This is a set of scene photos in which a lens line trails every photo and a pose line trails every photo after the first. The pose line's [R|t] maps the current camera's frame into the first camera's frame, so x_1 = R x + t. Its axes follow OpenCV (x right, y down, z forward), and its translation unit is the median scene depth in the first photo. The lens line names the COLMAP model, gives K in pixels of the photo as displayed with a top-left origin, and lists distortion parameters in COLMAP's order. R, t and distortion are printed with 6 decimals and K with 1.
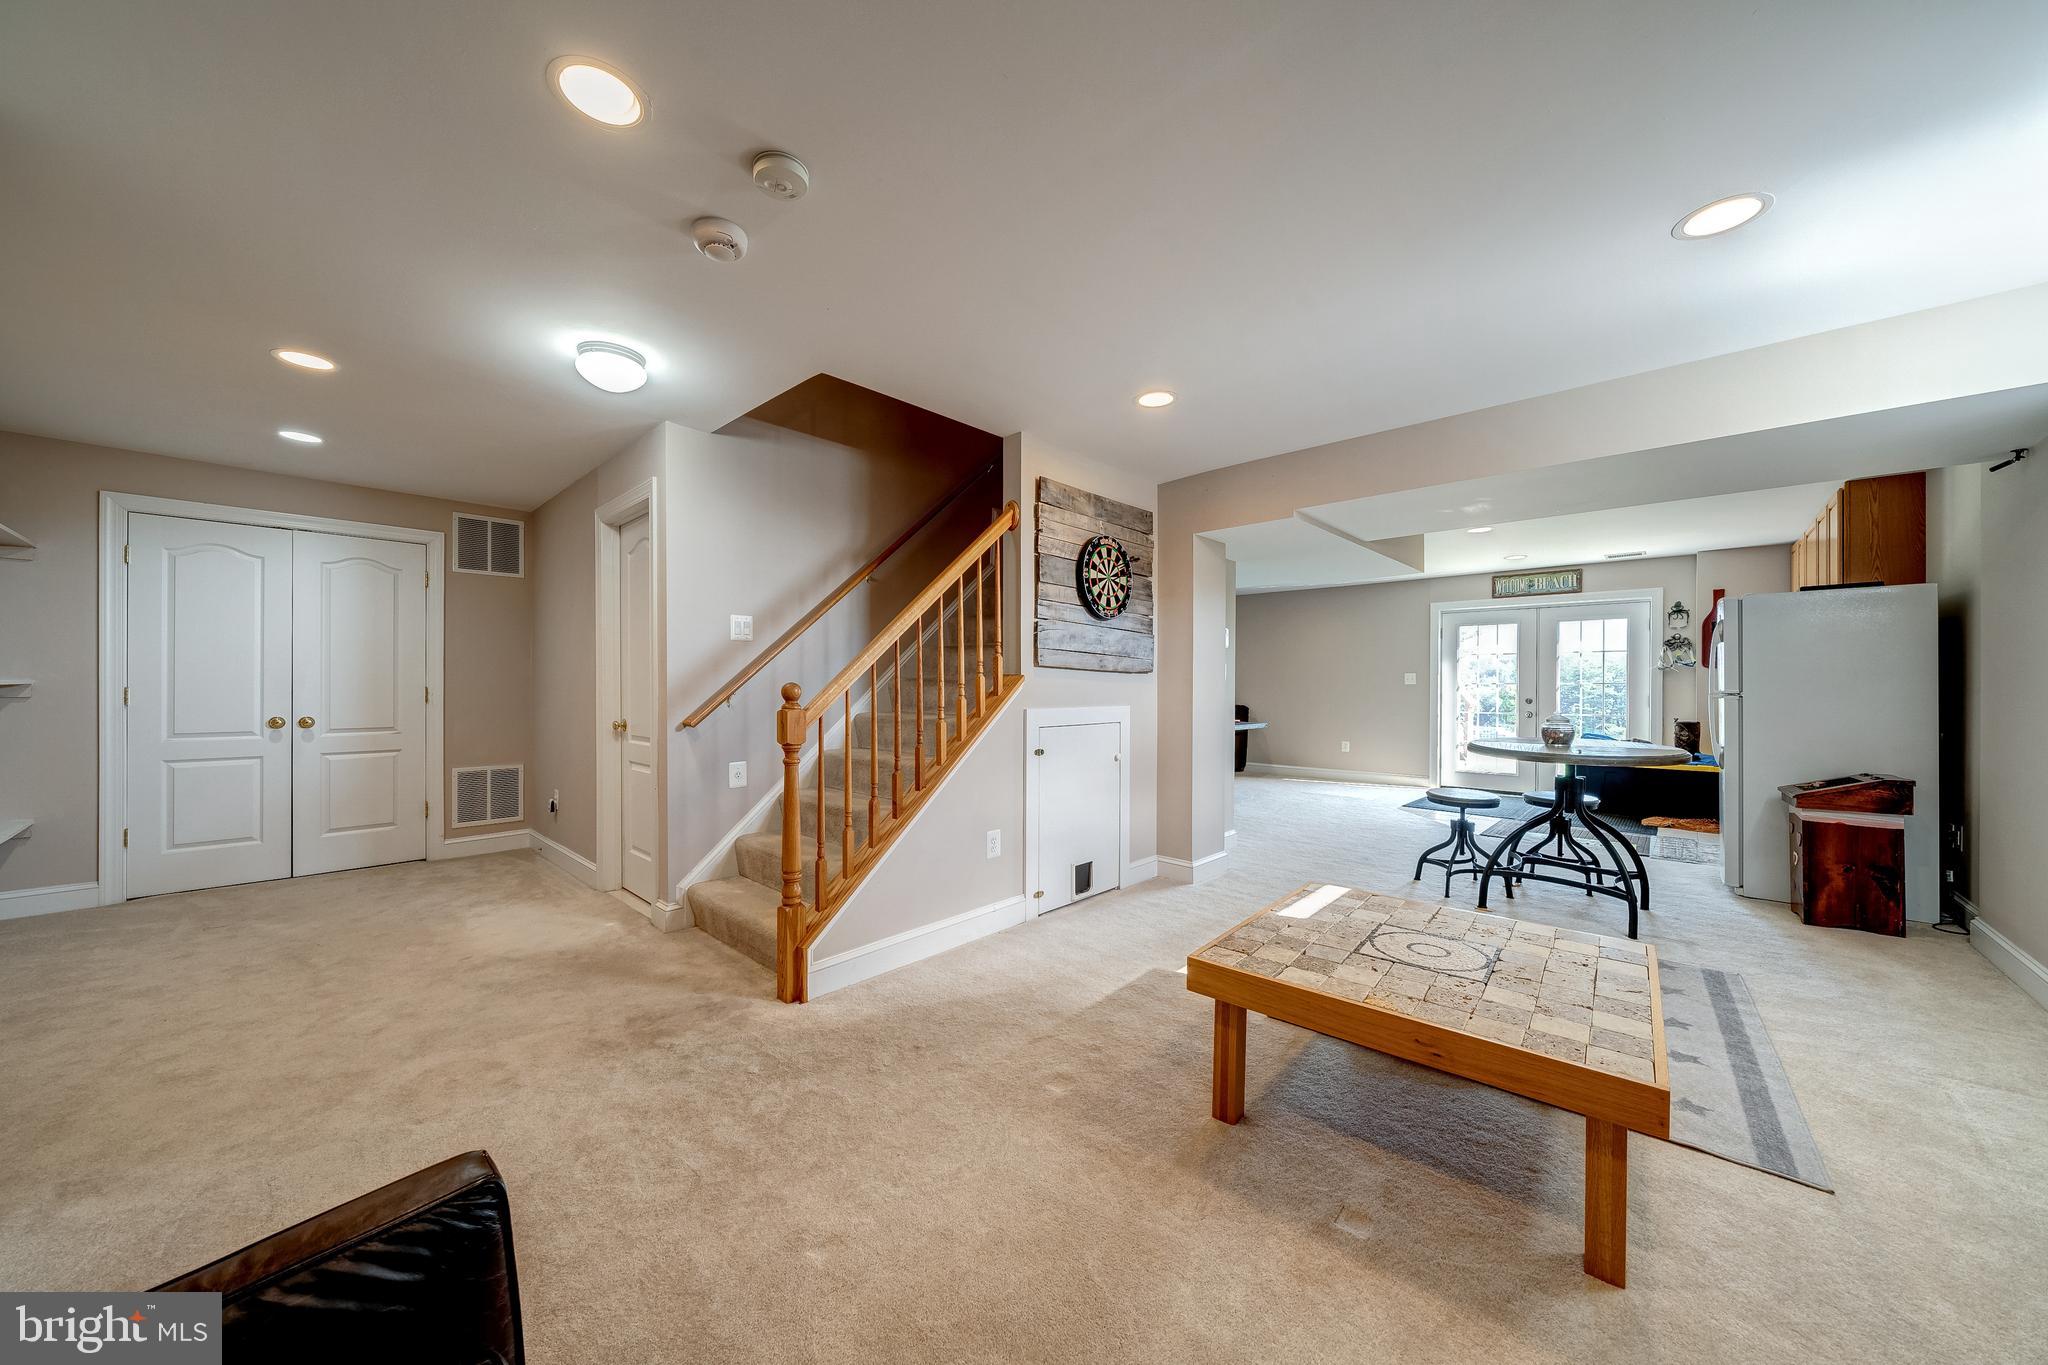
lens RADIAL K [[669.9, 0, 1022.6], [0, 669.9, 688.4], [0, 0, 1]] dist [-0.008609, -0.000288]
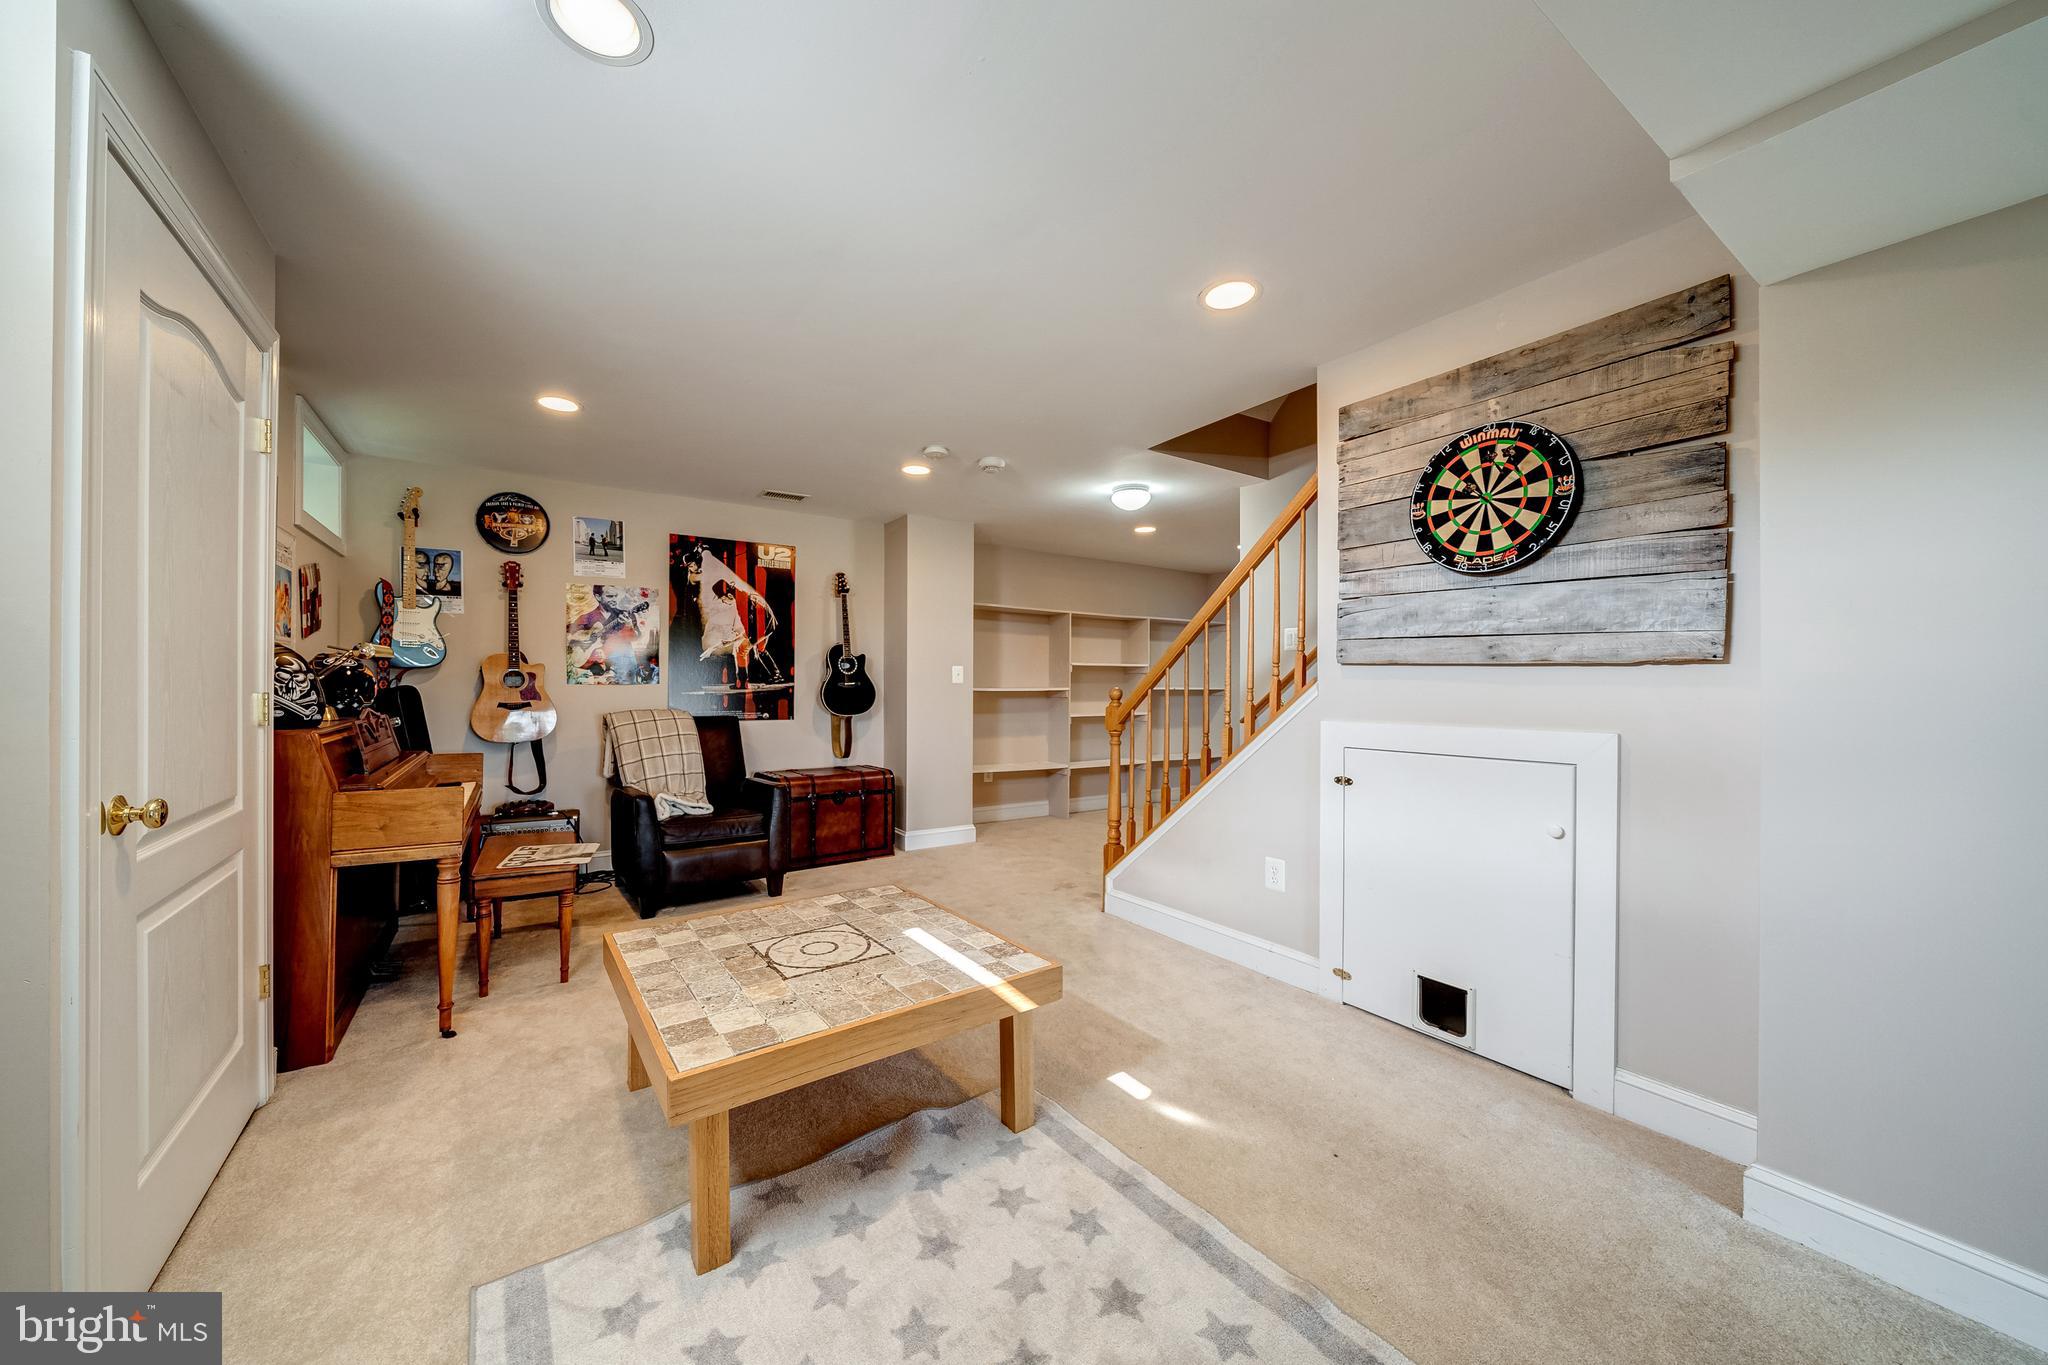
lens RADIAL K [[706.2, 0, 1021.2], [0, 706.2, 687.5], [0, 0, 1]] dist [-0.002104, -0.000244]
pose [[-0.184245, -0.002677, -0.982877, 0.755685], [-0.007290, 0.999973, -0.001357, -0.003218], [0.982853, 0.006915, -0.184259, 0.702006]]
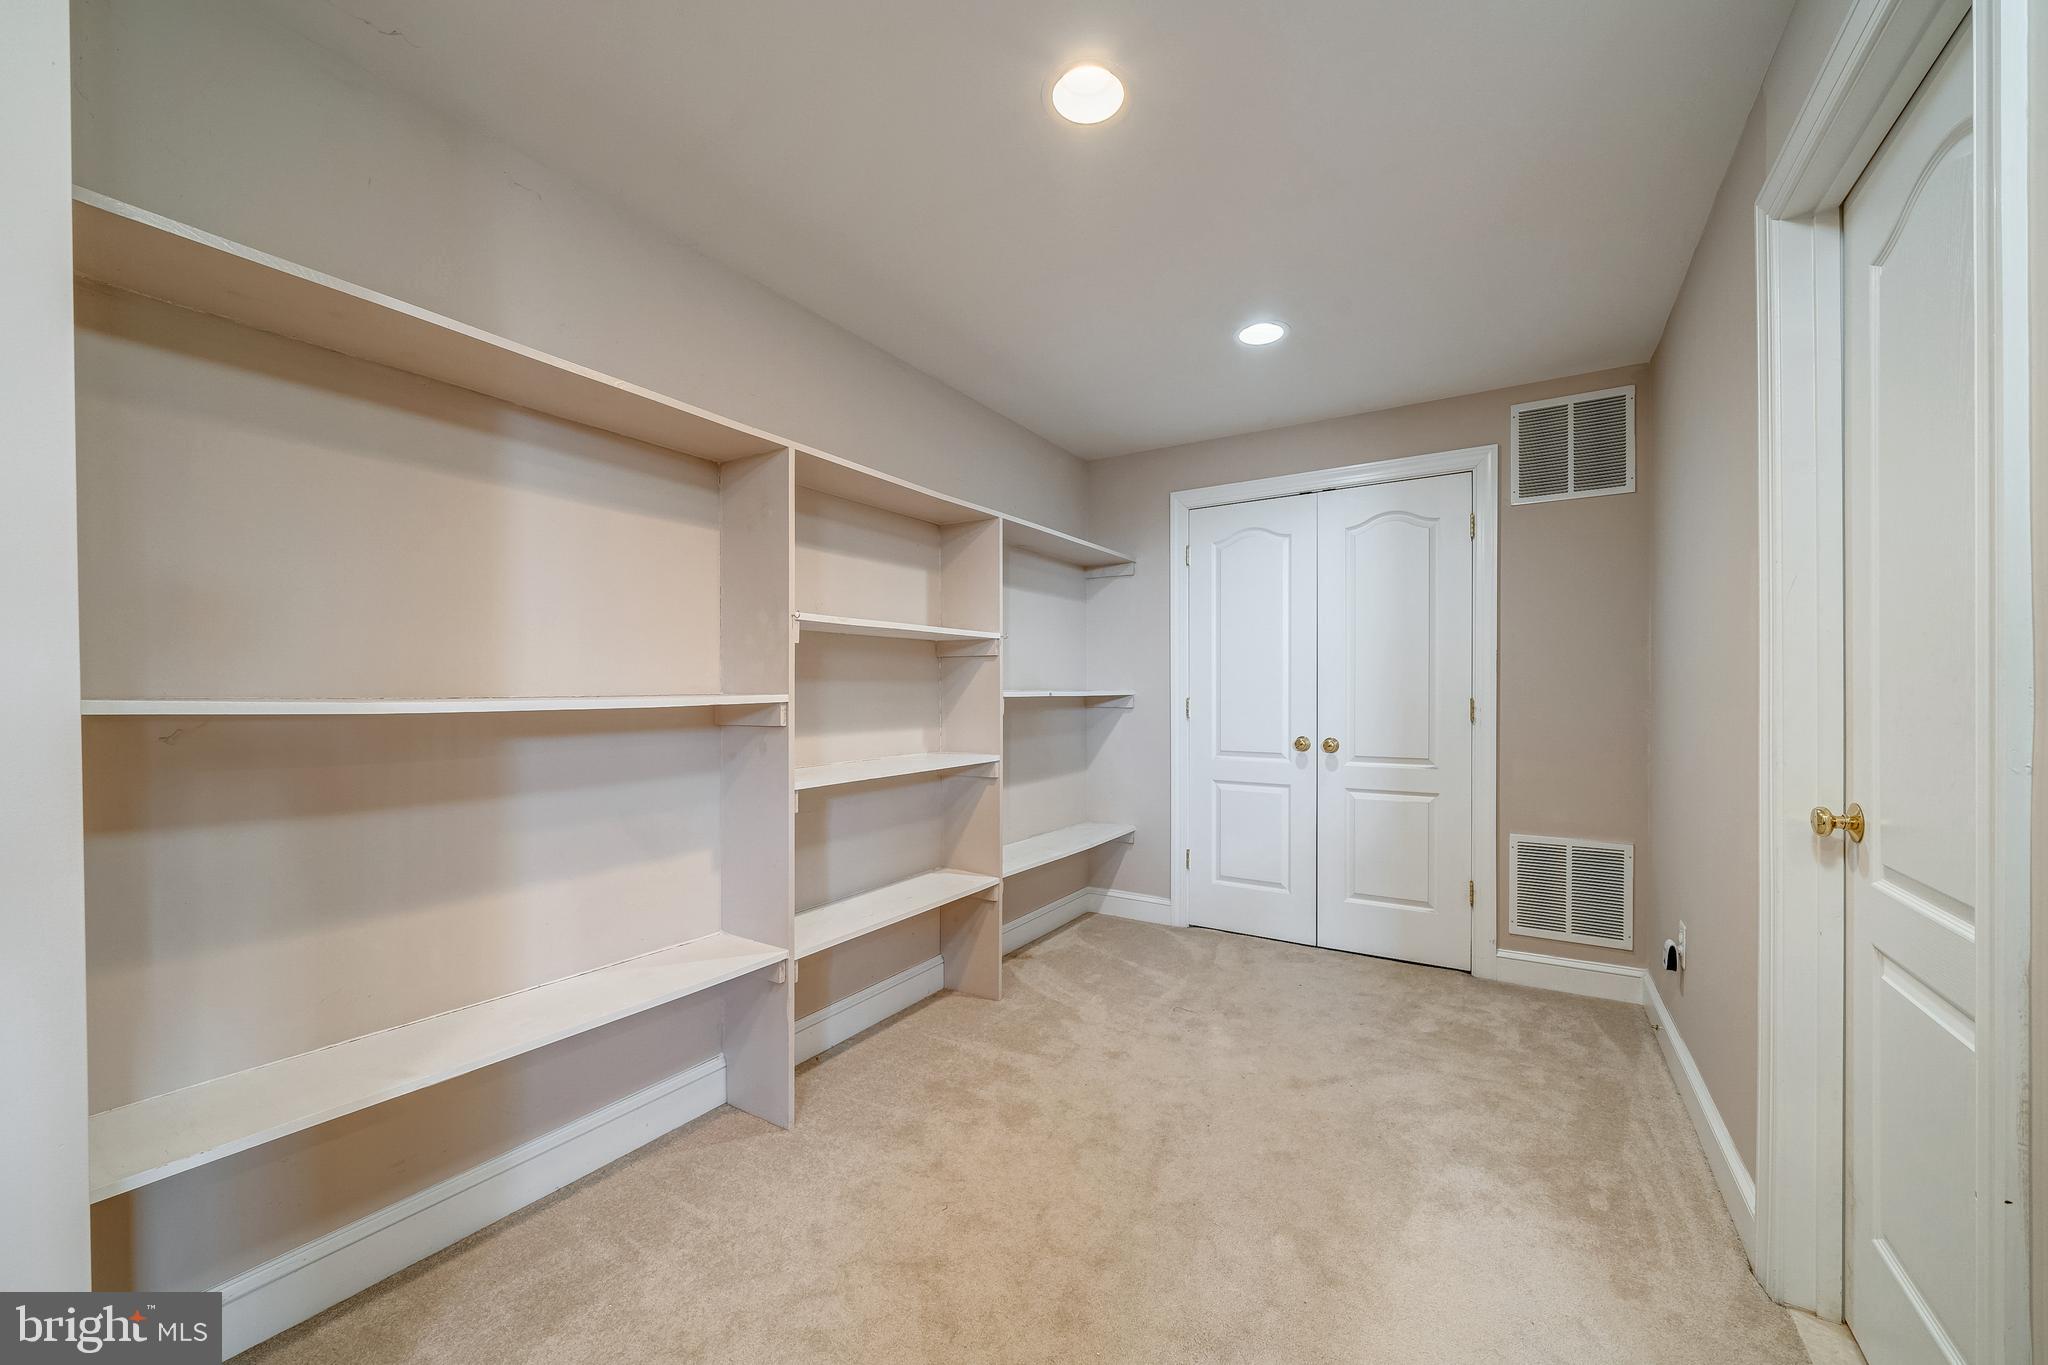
lens RADIAL K [[767.2, 0, 1035.9], [0, 767.2, 697.7], [0, 0, 1]] dist [0.001016, -0.001171]
pose [[0.184220, 0.004238, -0.982876, -0.326877], [-0.001457, 0.999991, 0.004038, -0.006190], [0.982884, 0.000688, 0.184225, 0.579072]]
